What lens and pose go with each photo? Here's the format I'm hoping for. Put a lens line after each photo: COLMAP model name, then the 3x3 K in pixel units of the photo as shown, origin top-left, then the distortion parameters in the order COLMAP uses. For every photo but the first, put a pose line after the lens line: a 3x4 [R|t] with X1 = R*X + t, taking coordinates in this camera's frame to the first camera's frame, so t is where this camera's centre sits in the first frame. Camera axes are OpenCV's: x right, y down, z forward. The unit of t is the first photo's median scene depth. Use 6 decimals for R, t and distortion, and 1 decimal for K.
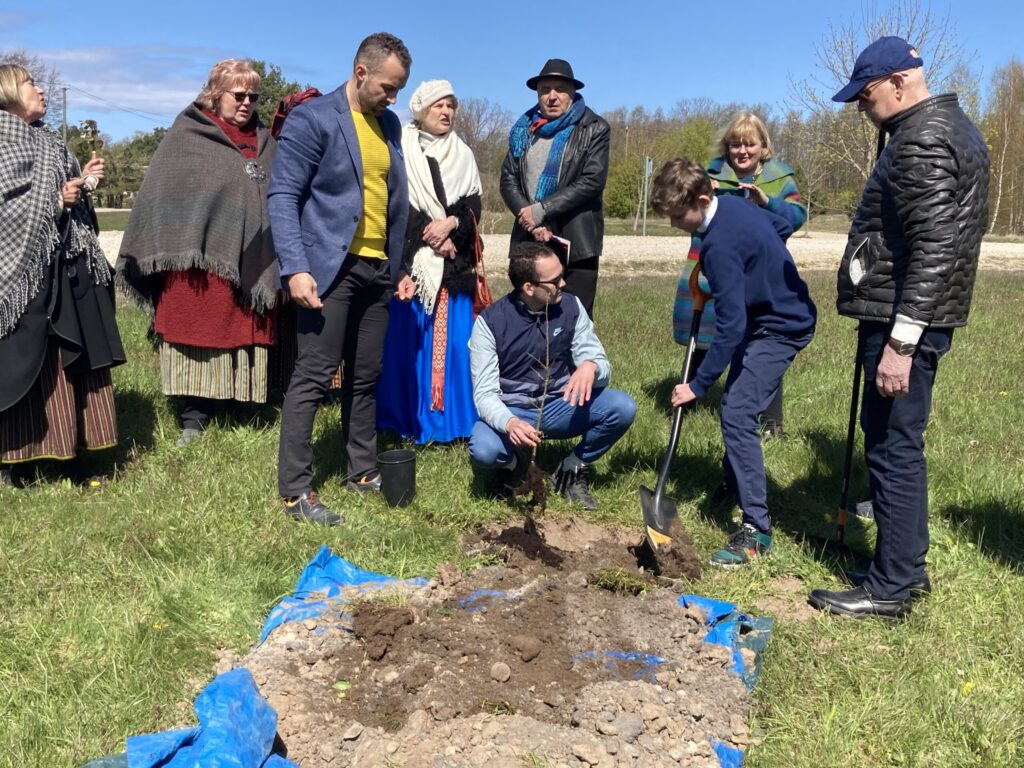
lens RADIAL K [[1194.4, 0, 512.0], [0, 1194.4, 384.0], [0, 0, 1]] dist [-0.004781, -0.075064]
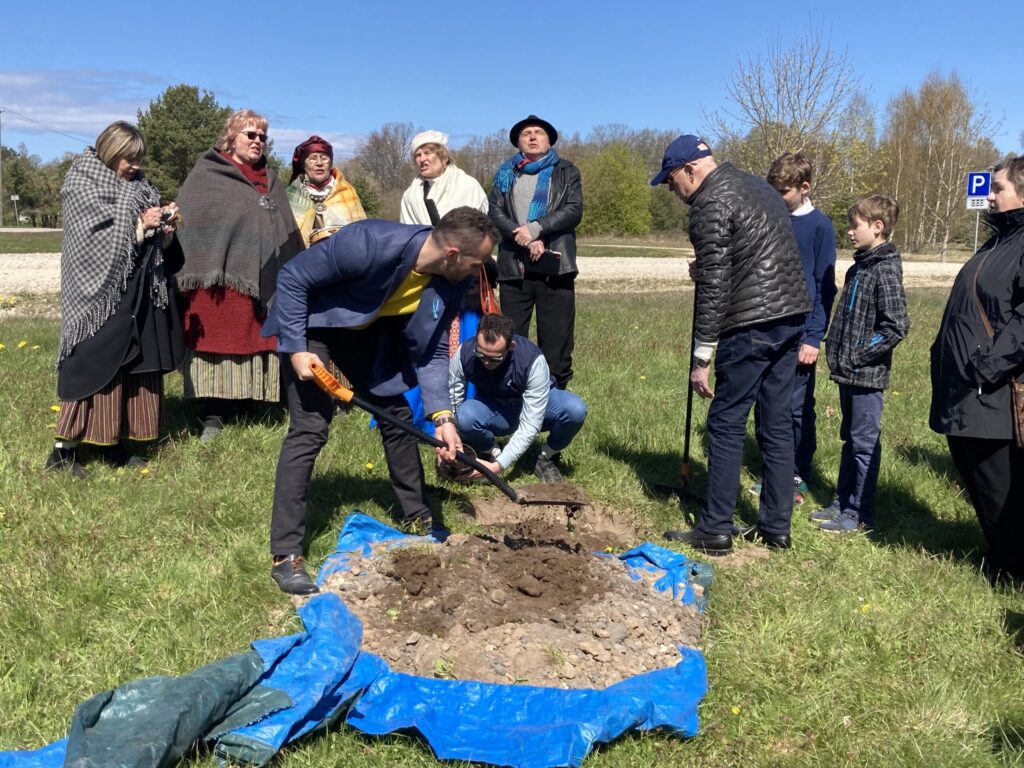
lens RADIAL K [[1189.4, 0, 510.4], [0, 1189.4, 388.9], [0, 0, 1]] dist [-0.004108, -0.038939]
pose [[0.997306, -0.008349, 0.072883, -0.093241], [0.009061, 0.999914, -0.009445, 0.021247], [-0.072798, 0.010080, 0.997296, -0.257660]]
